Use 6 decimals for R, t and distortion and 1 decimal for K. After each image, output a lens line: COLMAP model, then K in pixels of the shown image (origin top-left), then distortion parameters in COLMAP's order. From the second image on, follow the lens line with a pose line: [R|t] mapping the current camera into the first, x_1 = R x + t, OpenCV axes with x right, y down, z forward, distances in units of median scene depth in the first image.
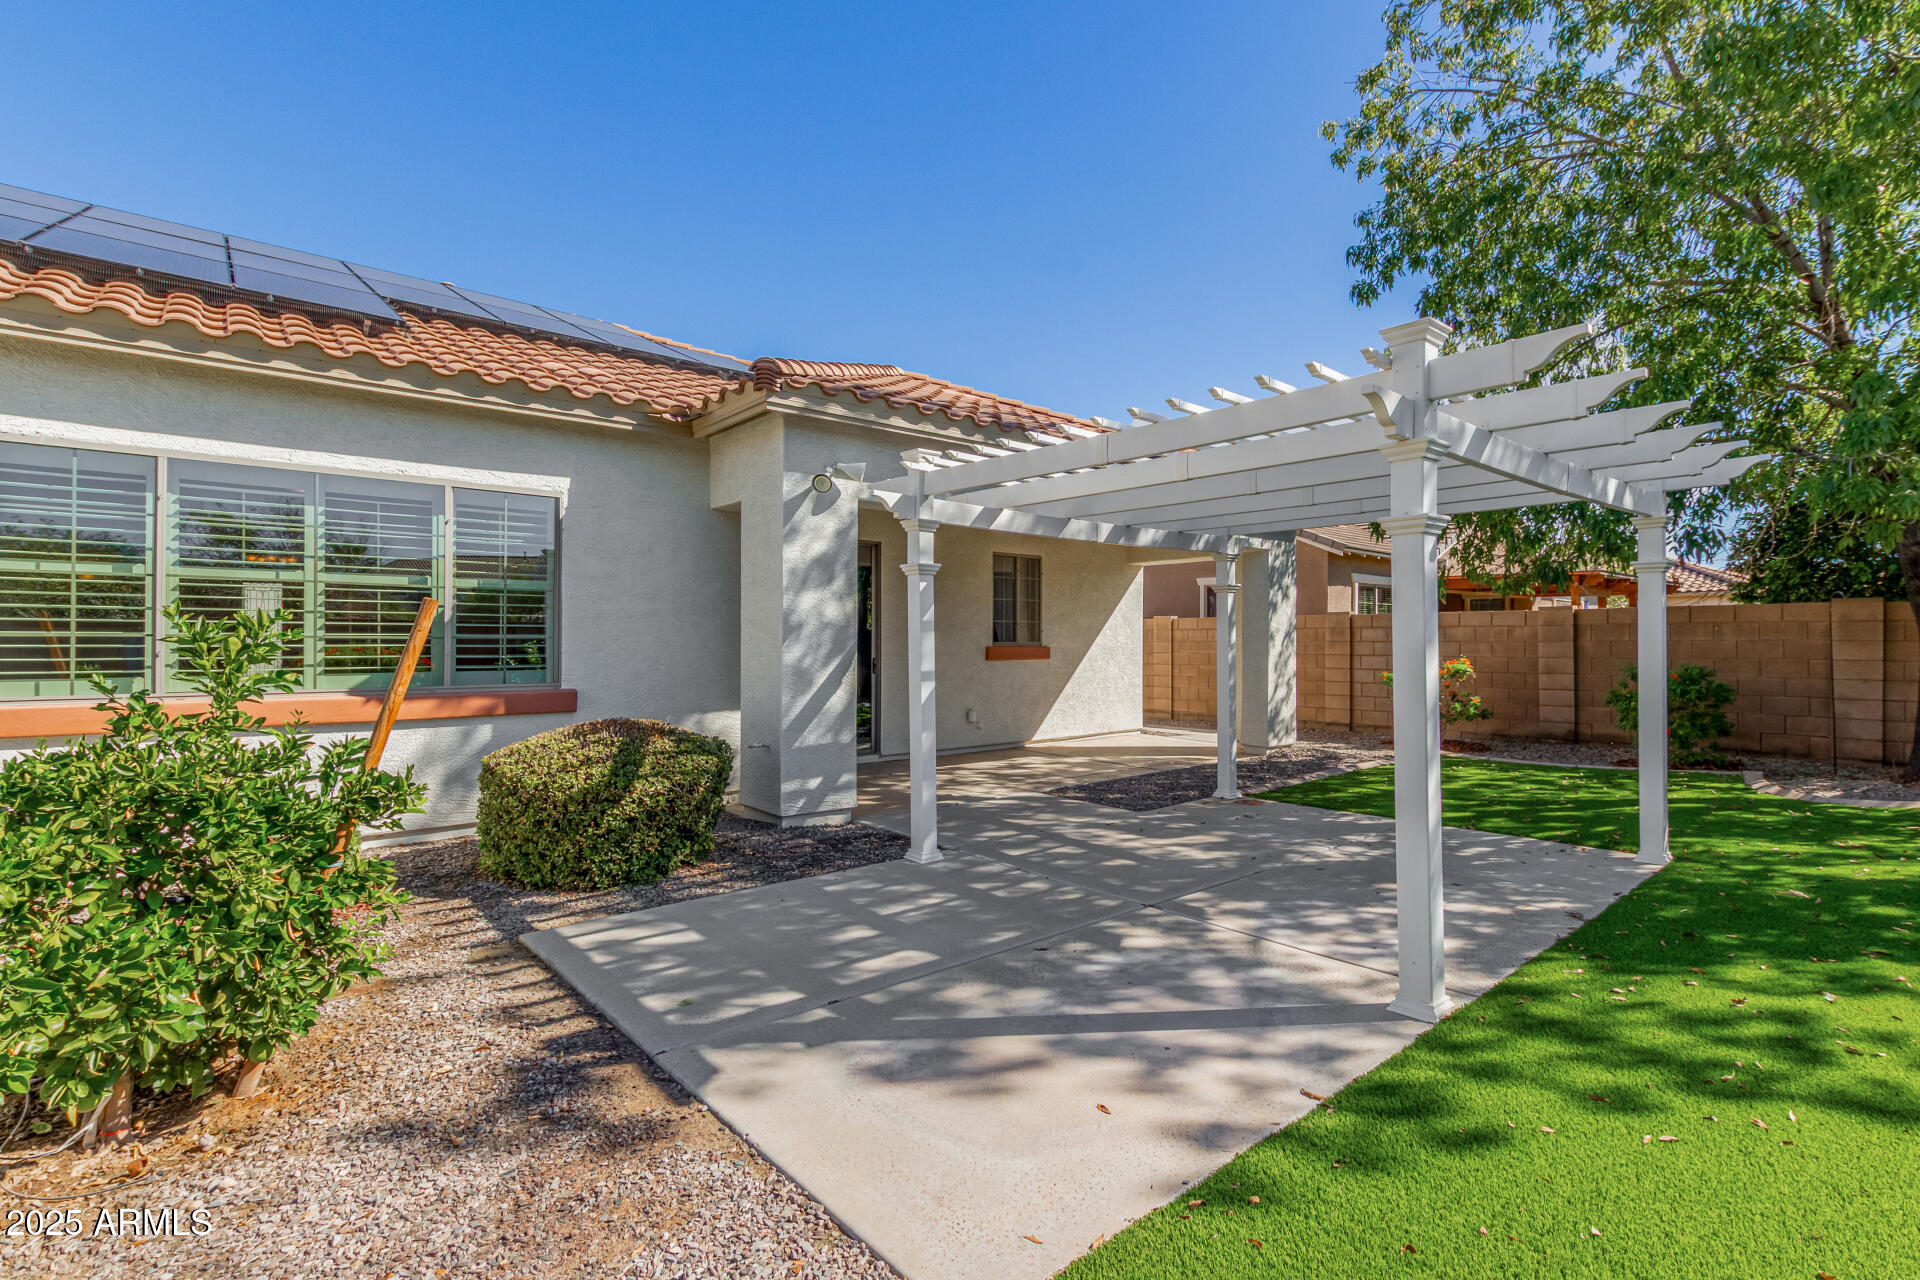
lens RADIAL K [[894.7, 0, 971.3], [0, 894.7, 639.0], [0, 0, 1]] dist [0.012509, 0.000043]
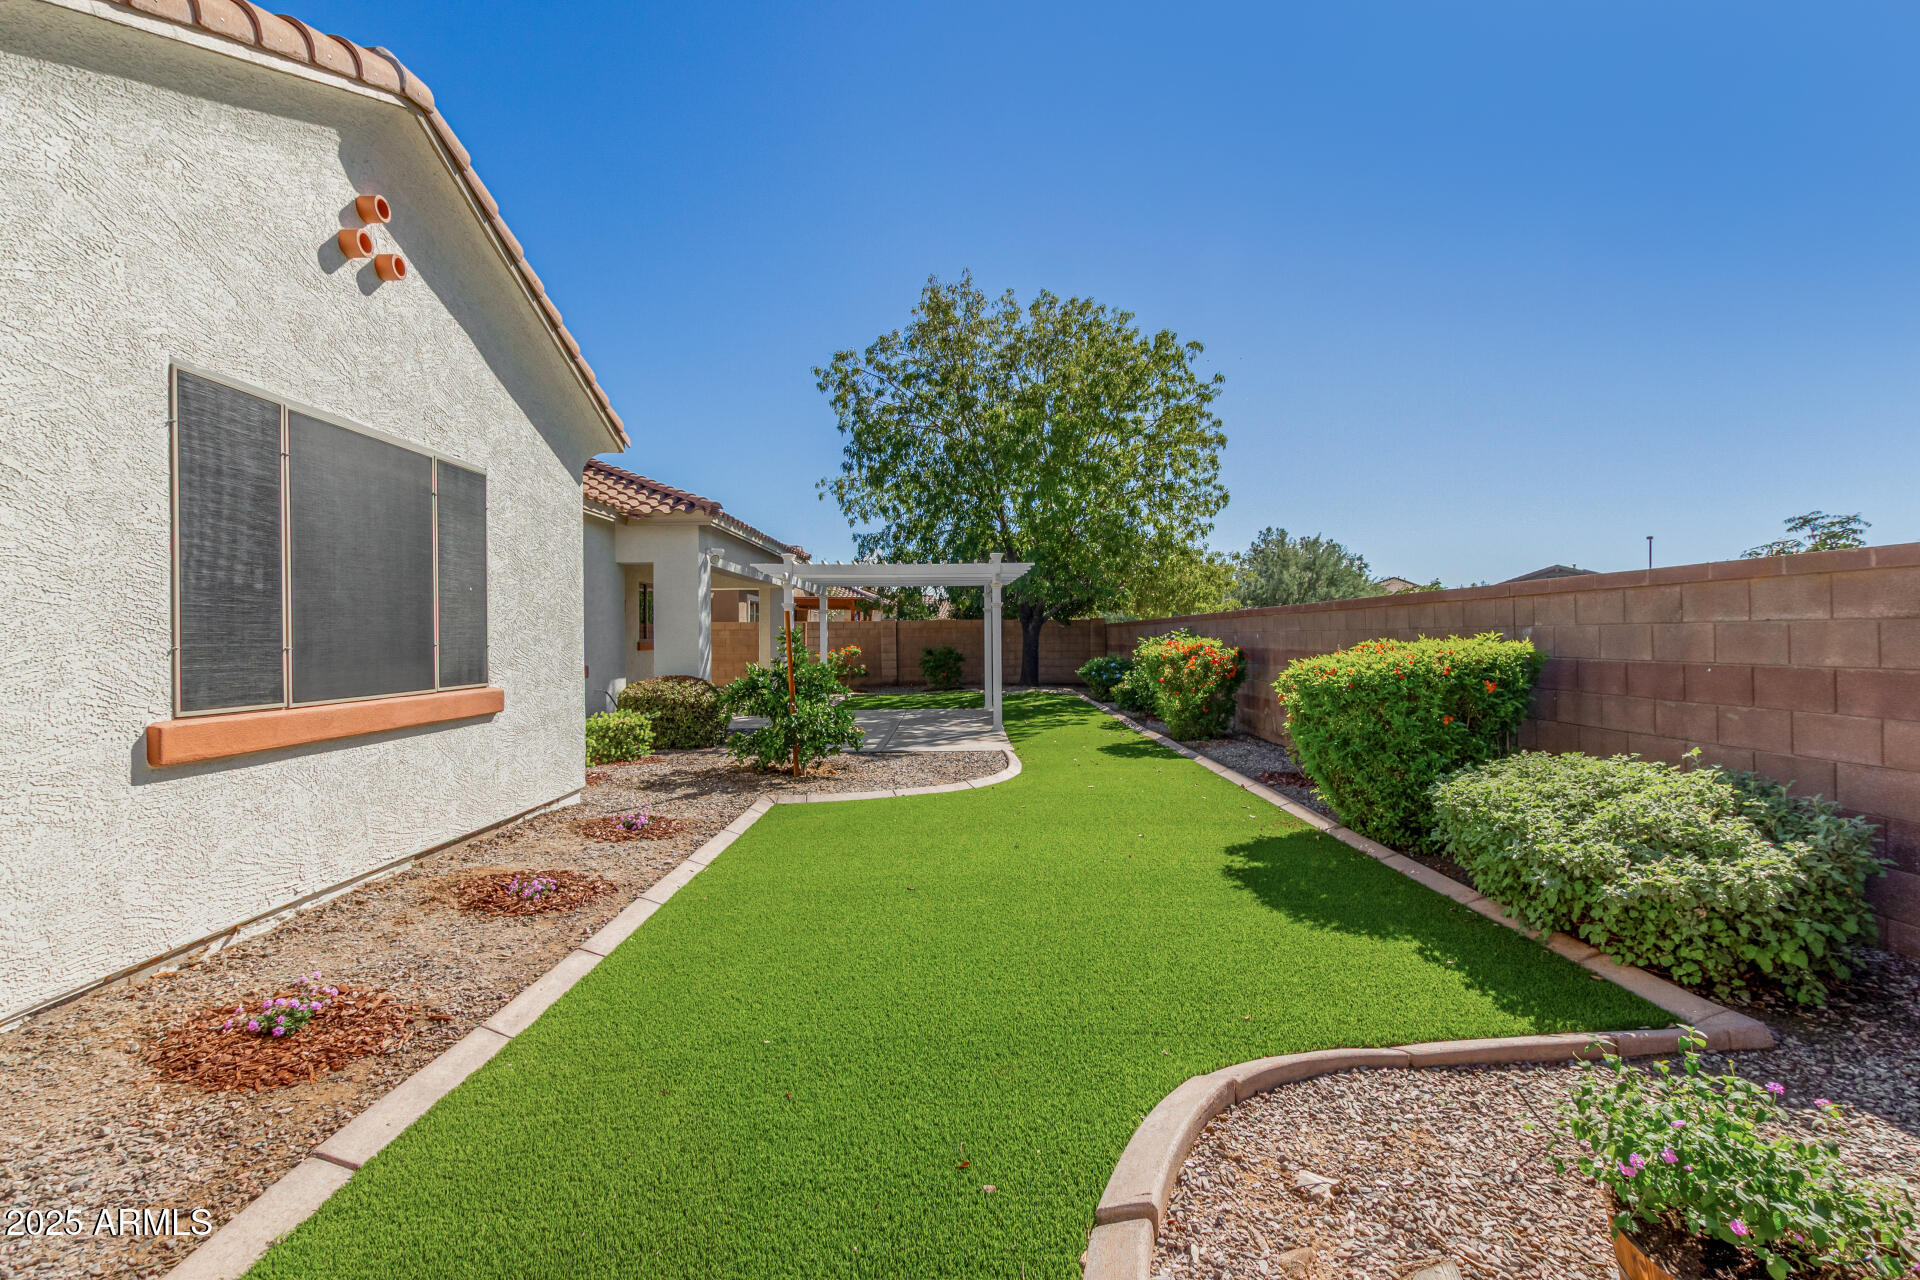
lens RADIAL K [[875.3, 0, 960.0], [0, 875.3, 640.0], [0, 0, 1]] dist [0.008717, -0.001106]
pose [[0.649008, -0.008957, 0.760729, -1.909300], [0.007530, 0.999957, 0.005349, 0.003288], [-0.760744, 0.002257, 0.649048, -1.022819]]
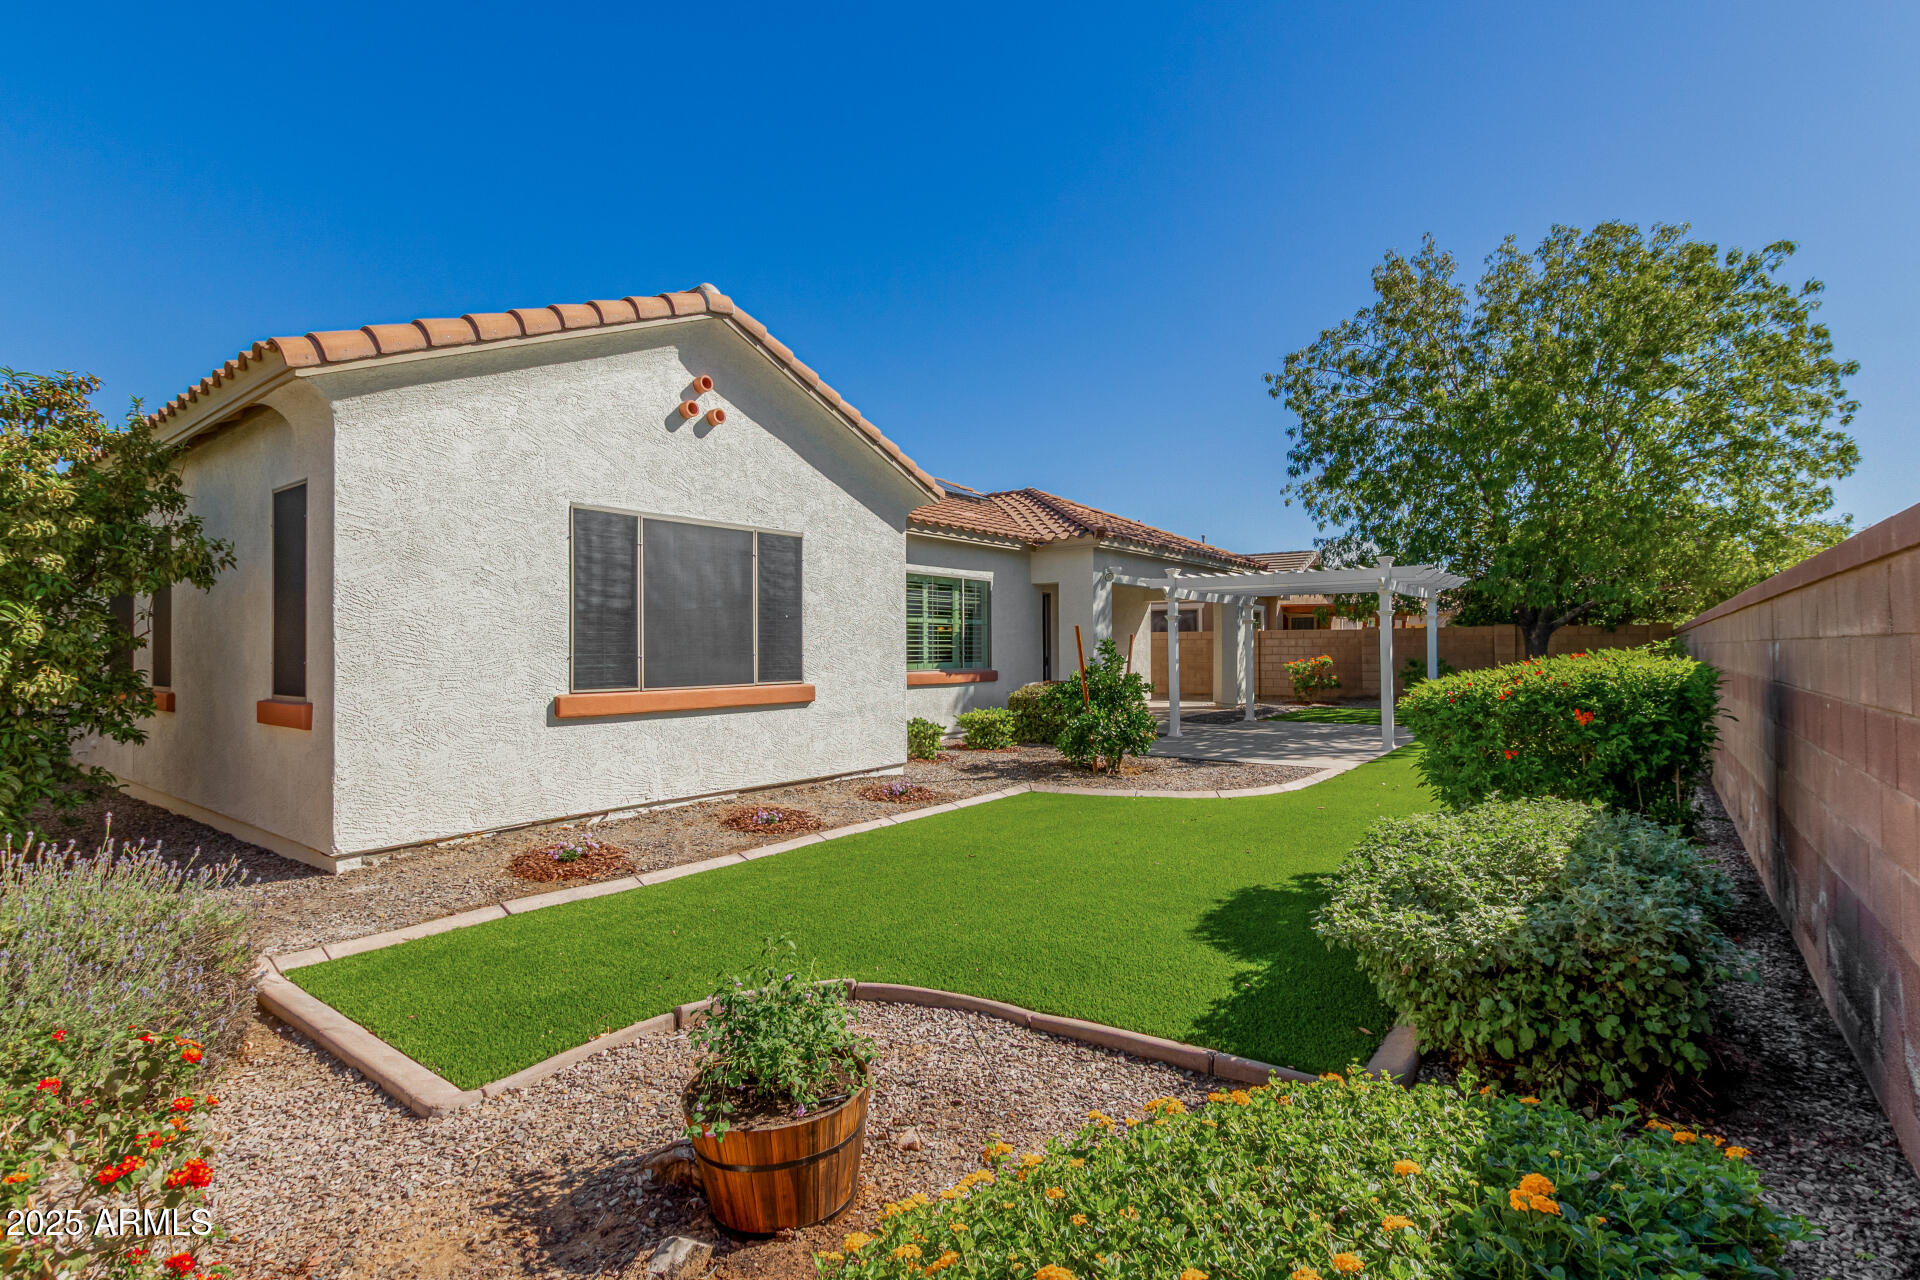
lens RADIAL K [[878.3, 0, 965.0], [0, 878.3, 643.8], [0, 0, 1]] dist [0.017192, 0.000288]
pose [[0.977658, -0.004762, 0.210149, -1.428615], [0.005451, 0.999981, -0.002700, -0.003383], [-0.210133, 0.003785, 0.977666, -1.569863]]
